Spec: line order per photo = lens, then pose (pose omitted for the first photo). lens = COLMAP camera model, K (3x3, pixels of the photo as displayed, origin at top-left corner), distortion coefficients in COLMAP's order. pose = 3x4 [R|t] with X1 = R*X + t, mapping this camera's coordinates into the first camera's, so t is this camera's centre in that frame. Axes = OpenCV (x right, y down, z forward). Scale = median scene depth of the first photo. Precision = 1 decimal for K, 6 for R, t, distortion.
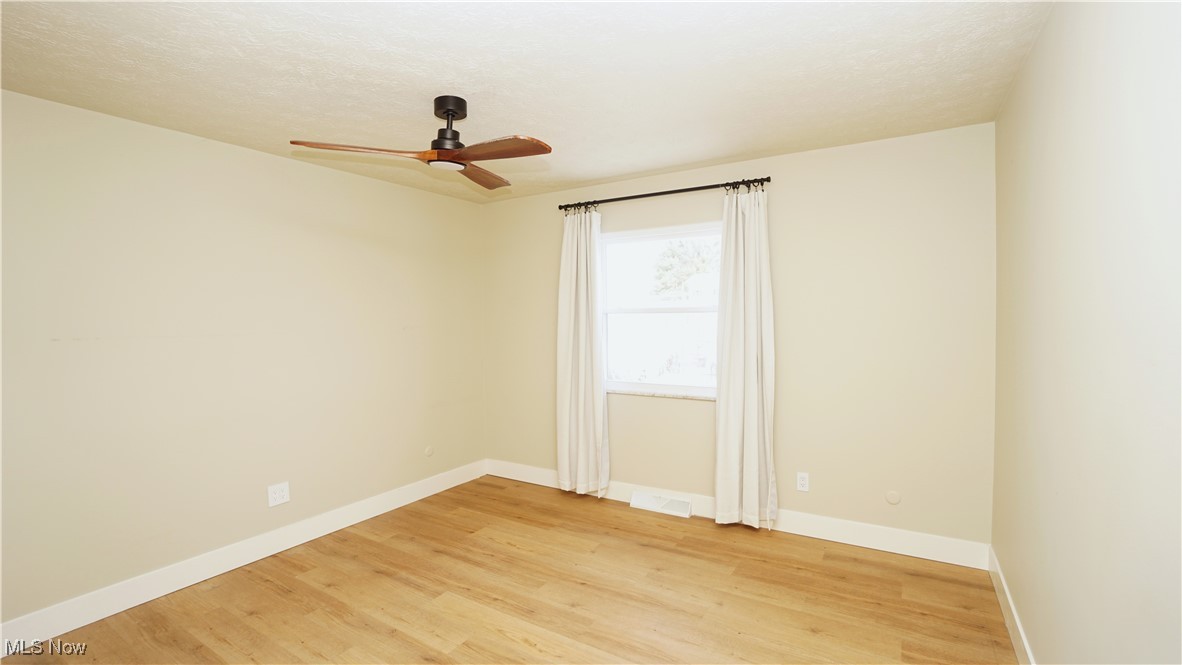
lens RADIAL K [[520.8, 0, 589.8], [0, 520.8, 329.2], [0, 0, 1]] dist [-0.054918, 0.014659]
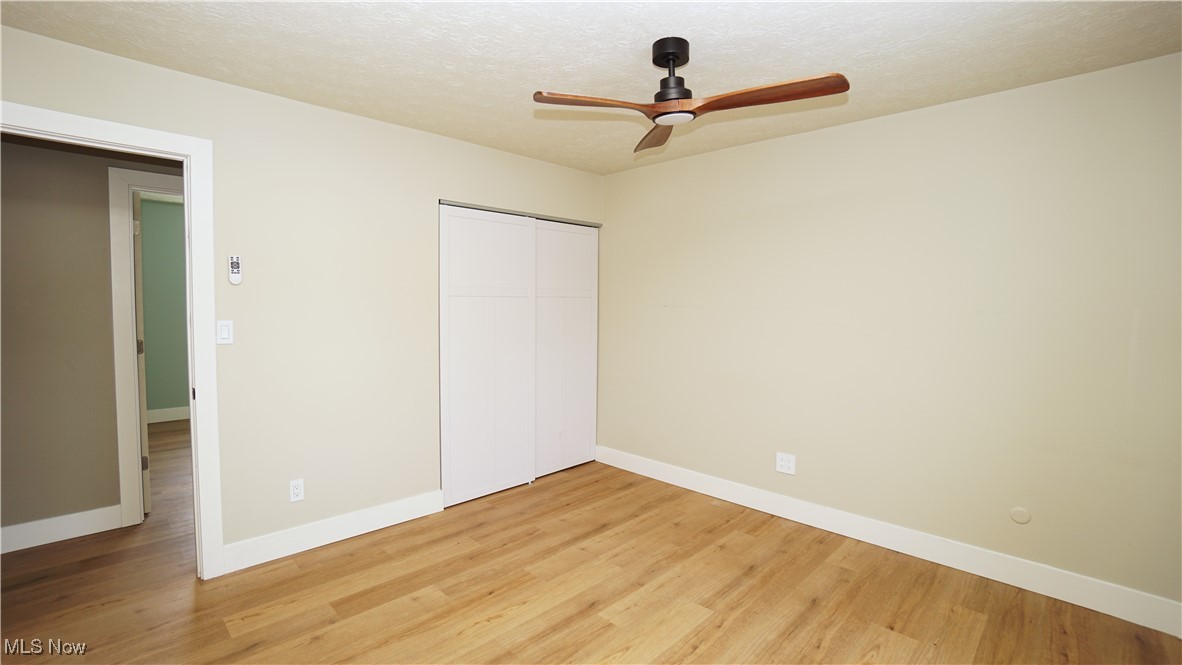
lens RADIAL K [[520.8, 0, 587.8], [0, 520.8, 326.7], [0, 0, 1]] dist [-0.054918, 0.014659]
pose [[-0.226324, 0.057520, -0.972352, 0.526318], [-0.034208, 0.997170, 0.066951, -0.014319], [0.973451, 0.048415, -0.223715, 0.878089]]
